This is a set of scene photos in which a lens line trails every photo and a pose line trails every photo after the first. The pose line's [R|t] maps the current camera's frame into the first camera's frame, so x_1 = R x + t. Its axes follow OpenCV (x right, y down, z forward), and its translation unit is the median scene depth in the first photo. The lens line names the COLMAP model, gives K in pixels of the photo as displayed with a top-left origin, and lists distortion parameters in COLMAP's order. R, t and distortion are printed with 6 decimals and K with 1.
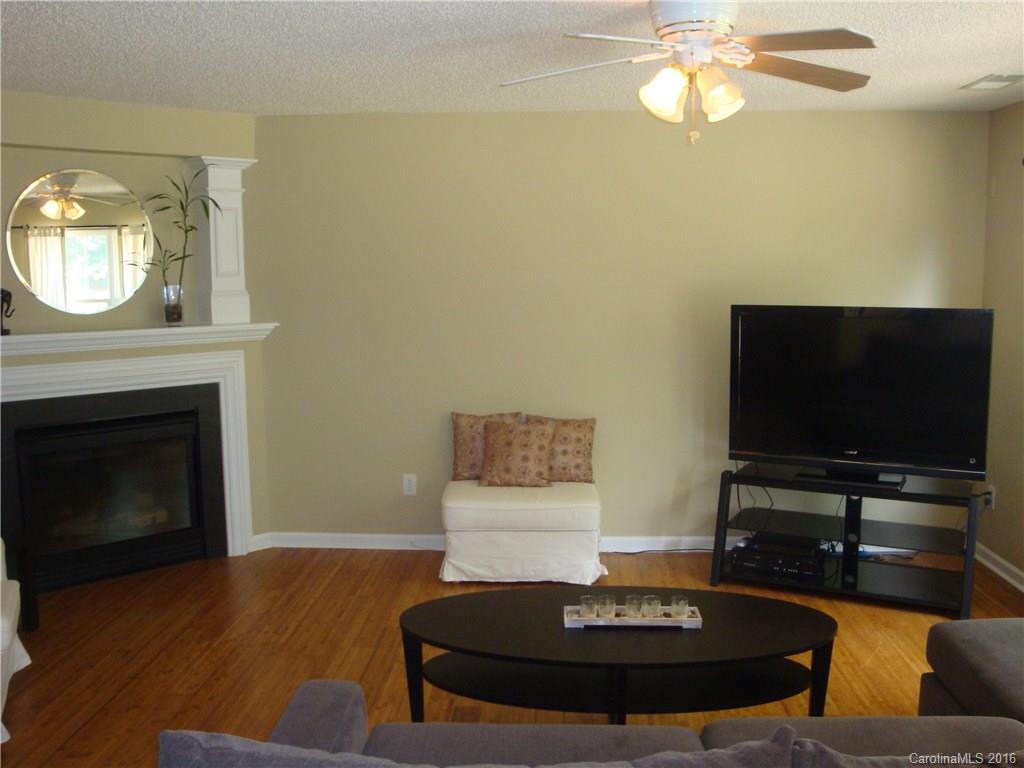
lens RADIAL K [[926.4, 0, 514.6], [0, 926.4, 380.4], [0, 0, 1]] dist [-0.155000, 0.143953]
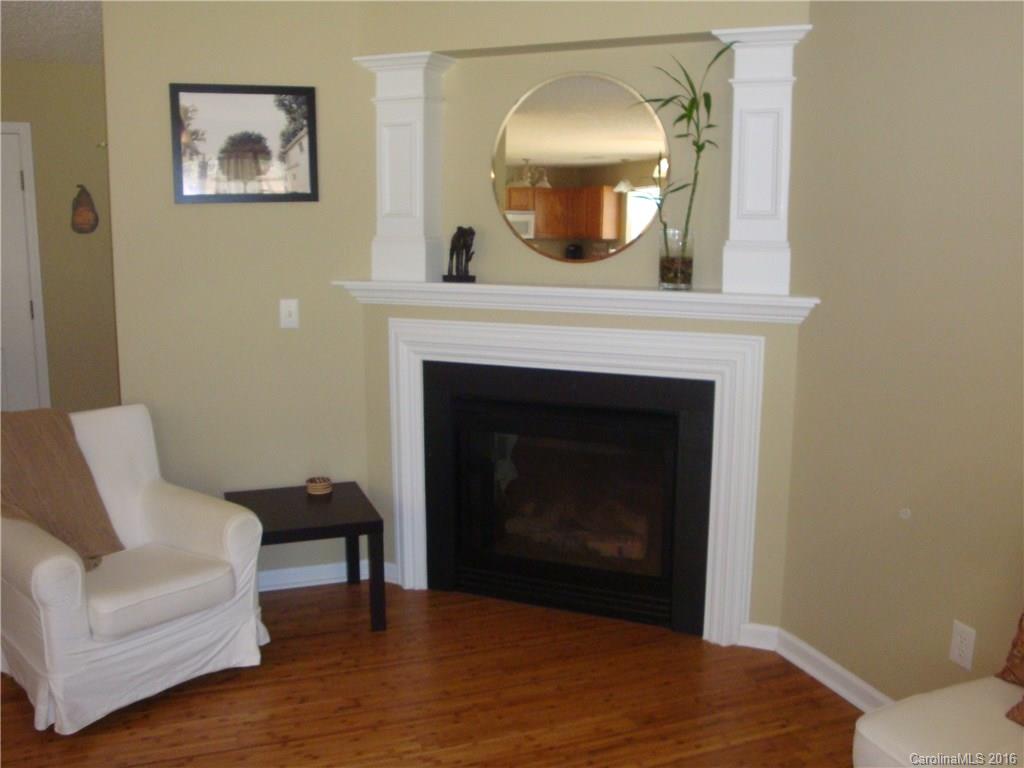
lens RADIAL K [[926.4, 0, 514.6], [0, 926.4, 380.4], [0, 0, 1]] dist [-0.155000, 0.143953]
pose [[0.407562, 0.158341, -0.899345, 0.206567], [-0.117313, 0.985770, 0.120394, -0.059860], [0.905611, 0.056436, 0.420338, 0.586981]]
